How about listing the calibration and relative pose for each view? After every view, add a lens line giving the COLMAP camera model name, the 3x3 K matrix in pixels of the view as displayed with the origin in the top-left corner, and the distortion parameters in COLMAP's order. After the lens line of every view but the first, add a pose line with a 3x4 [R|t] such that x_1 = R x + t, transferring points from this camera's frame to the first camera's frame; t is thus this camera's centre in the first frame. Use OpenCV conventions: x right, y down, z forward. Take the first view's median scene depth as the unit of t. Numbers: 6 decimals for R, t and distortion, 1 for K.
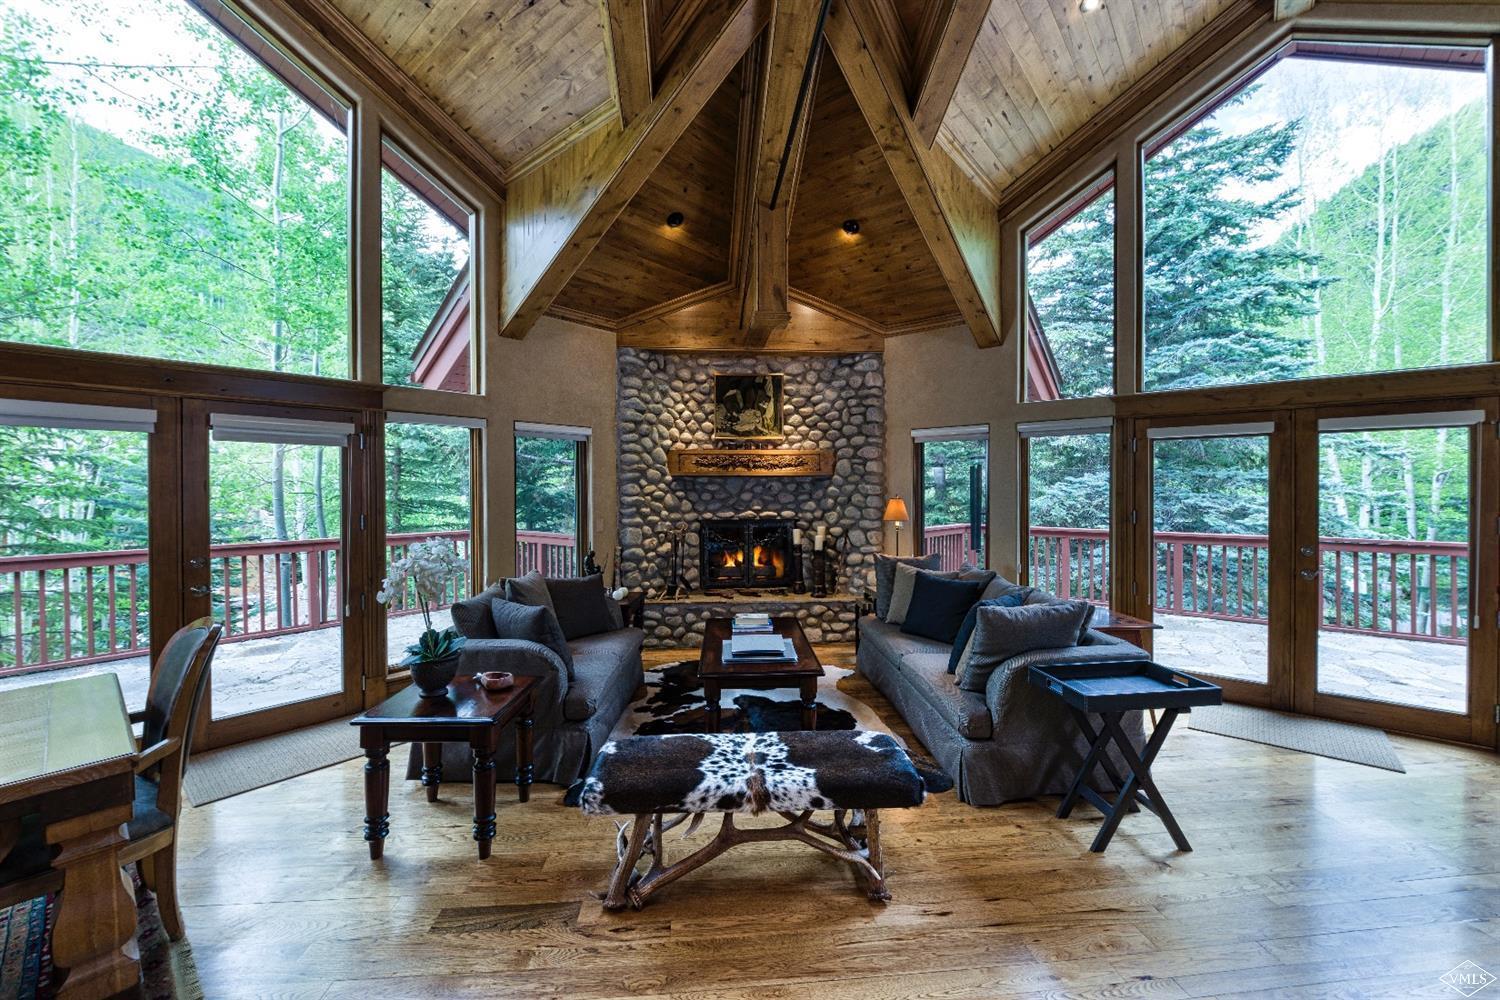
lens RADIAL K [[599.0, 0, 750.9], [0, 599.0, 498.0], [0, 0, 1]] dist [-0.014123, 0.000288]
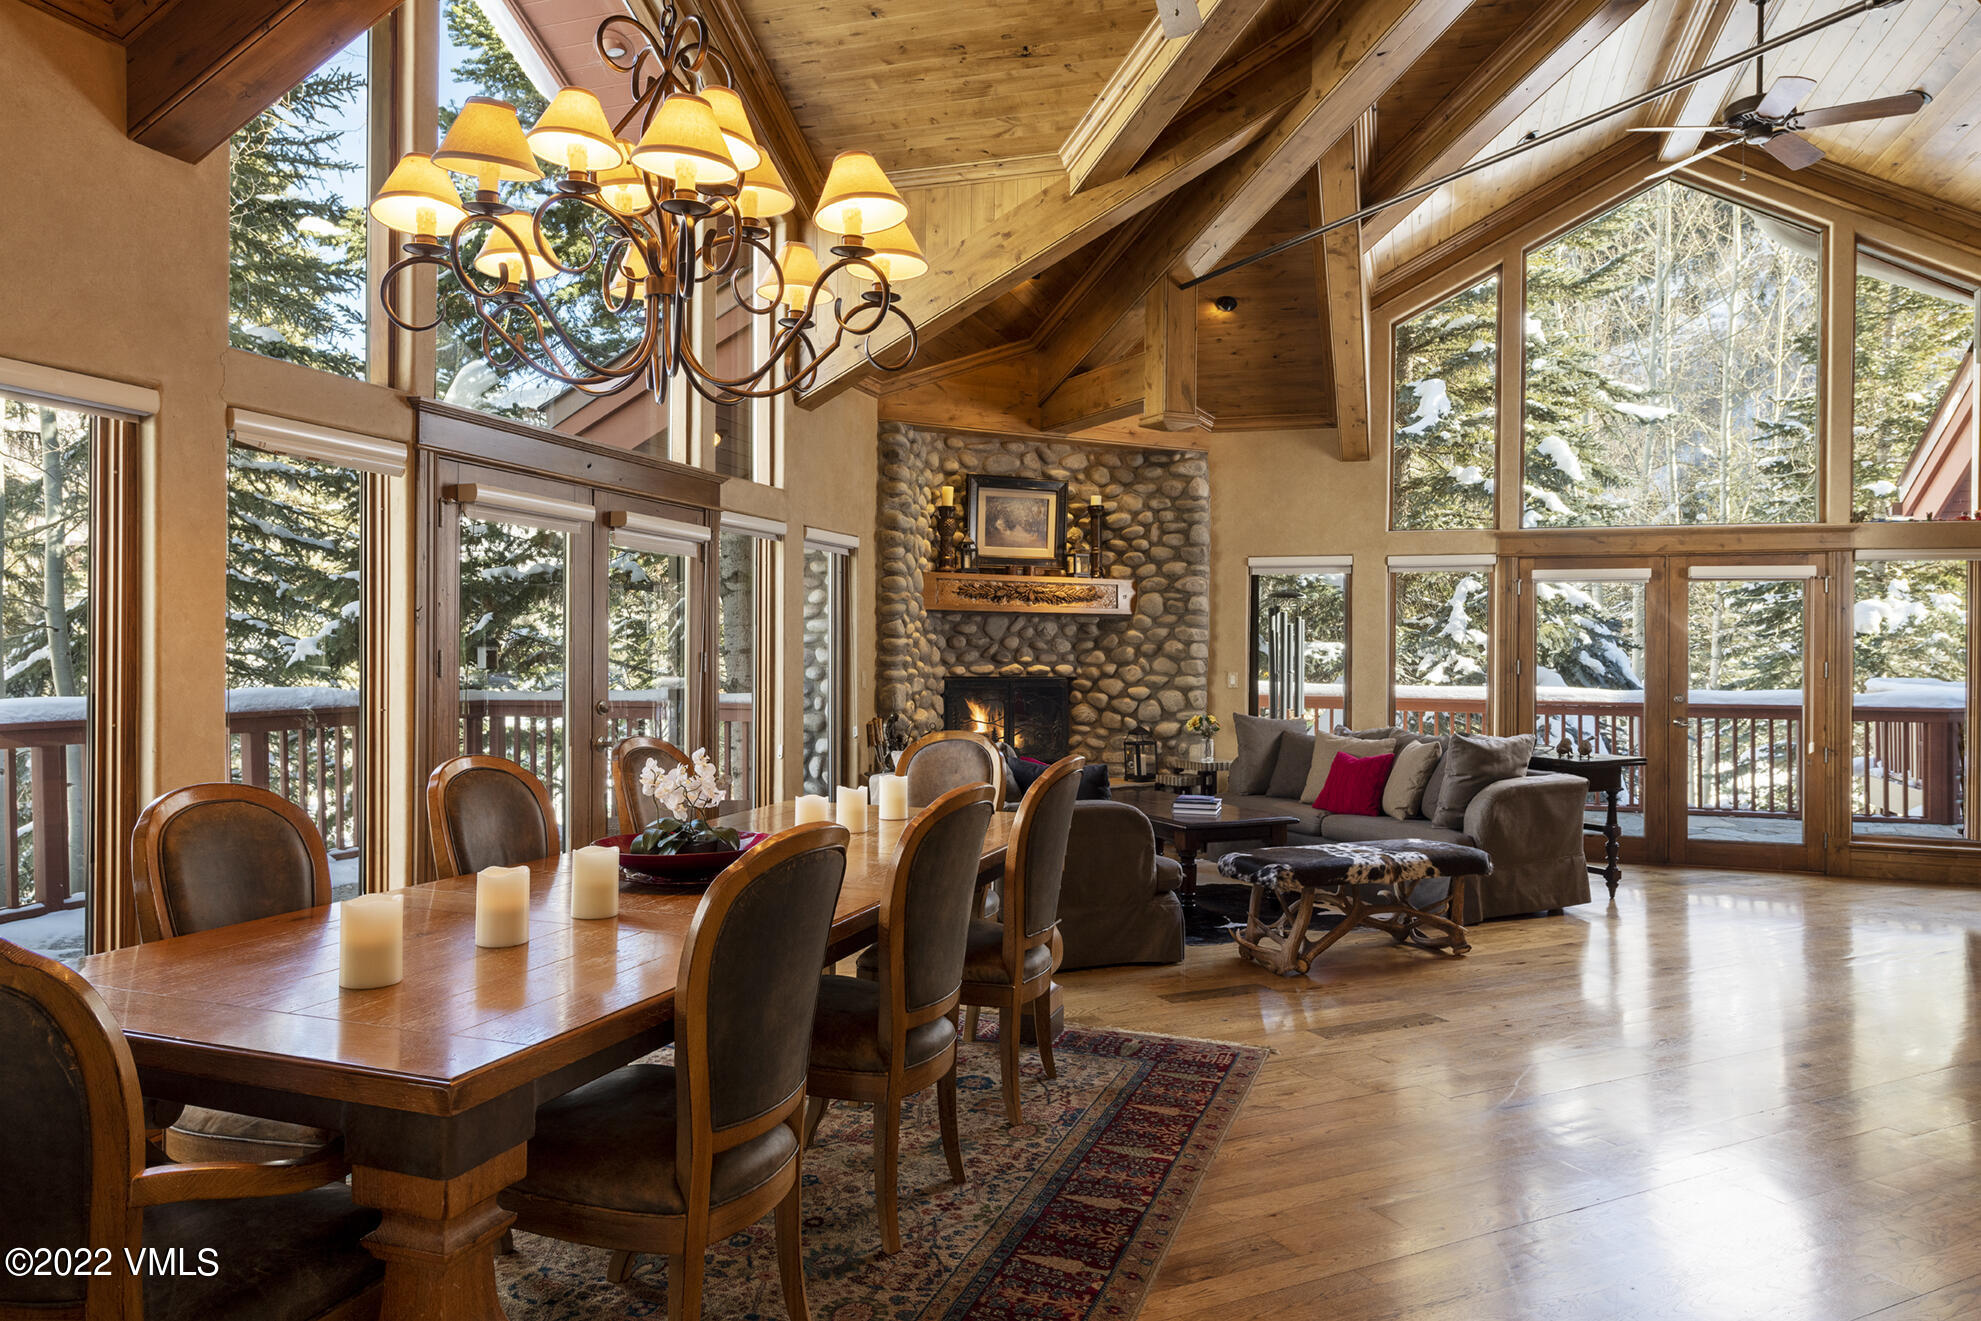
lens RADIAL K [[1336.2, 0, 997.0], [0, 1336.2, 655.5], [0, 0, 1]] dist [0.019910, 0.000951]
pose [[0.931128, 0.012501, 0.364478, -0.619427], [-0.006419, 0.999819, -0.017892, 0.042178], [-0.364636, 0.014320, 0.931040, -0.446974]]
